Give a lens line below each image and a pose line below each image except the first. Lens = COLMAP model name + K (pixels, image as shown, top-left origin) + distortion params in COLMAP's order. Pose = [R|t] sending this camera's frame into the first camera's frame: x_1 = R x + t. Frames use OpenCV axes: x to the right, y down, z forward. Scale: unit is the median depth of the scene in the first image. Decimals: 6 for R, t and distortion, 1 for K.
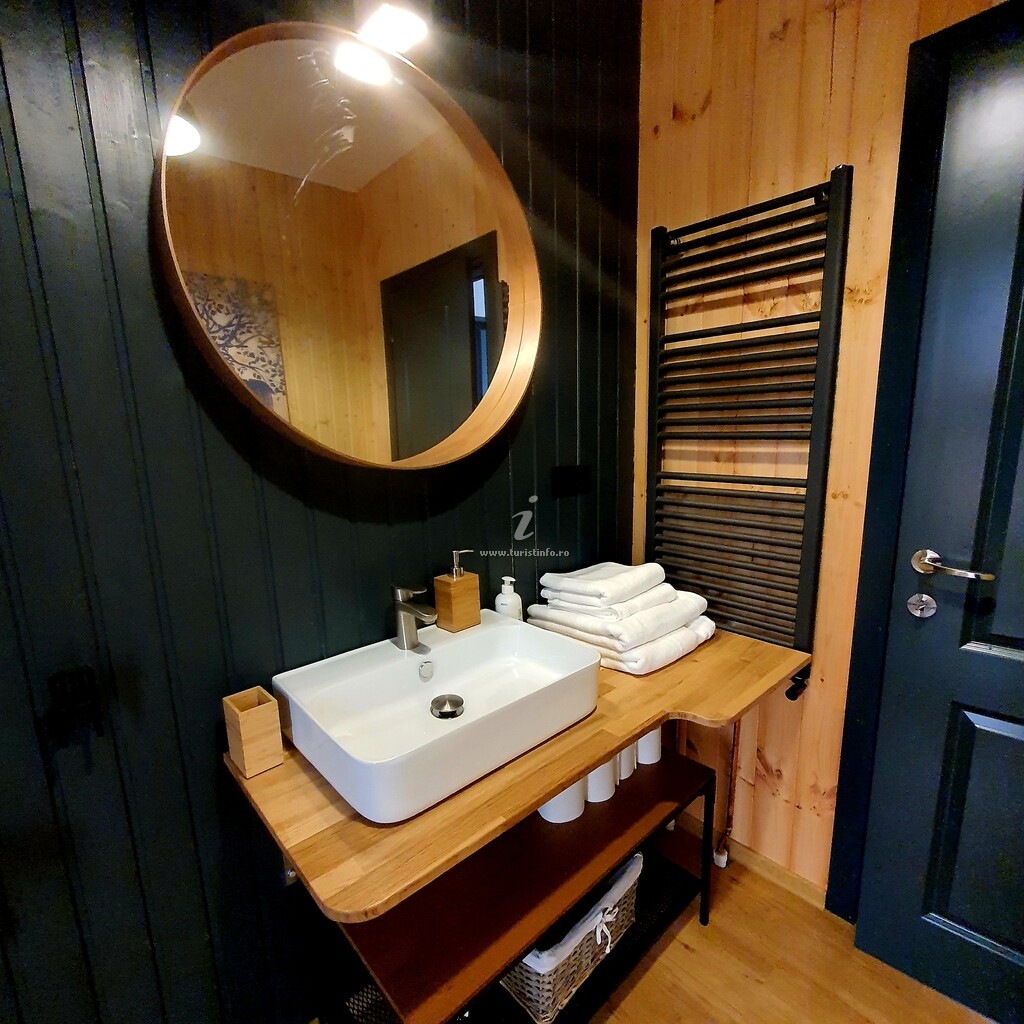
lens RADIAL K [[542.1, 0, 528.0], [0, 542.1, 524.5], [0, 0, 1]] dist [0.000226, -0.001268]
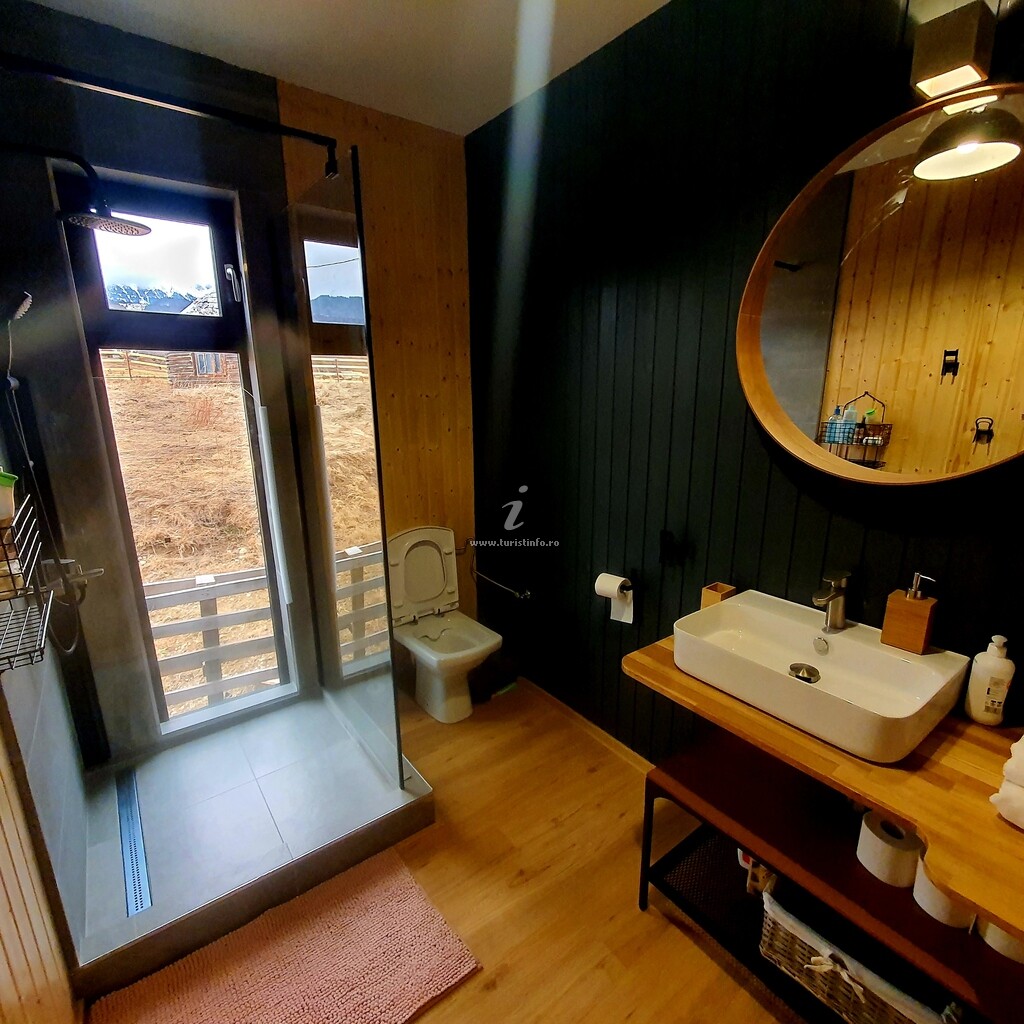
lens RADIAL K [[542.1, 0, 528.0], [0, 542.1, 524.5], [0, 0, 1]] dist [0.000226, -0.001268]
pose [[-0.089392, 0.271759, -0.958205, 0.993553], [-0.186324, 0.940509, 0.284123, -0.213401], [0.978413, 0.203935, -0.033439, 0.357842]]
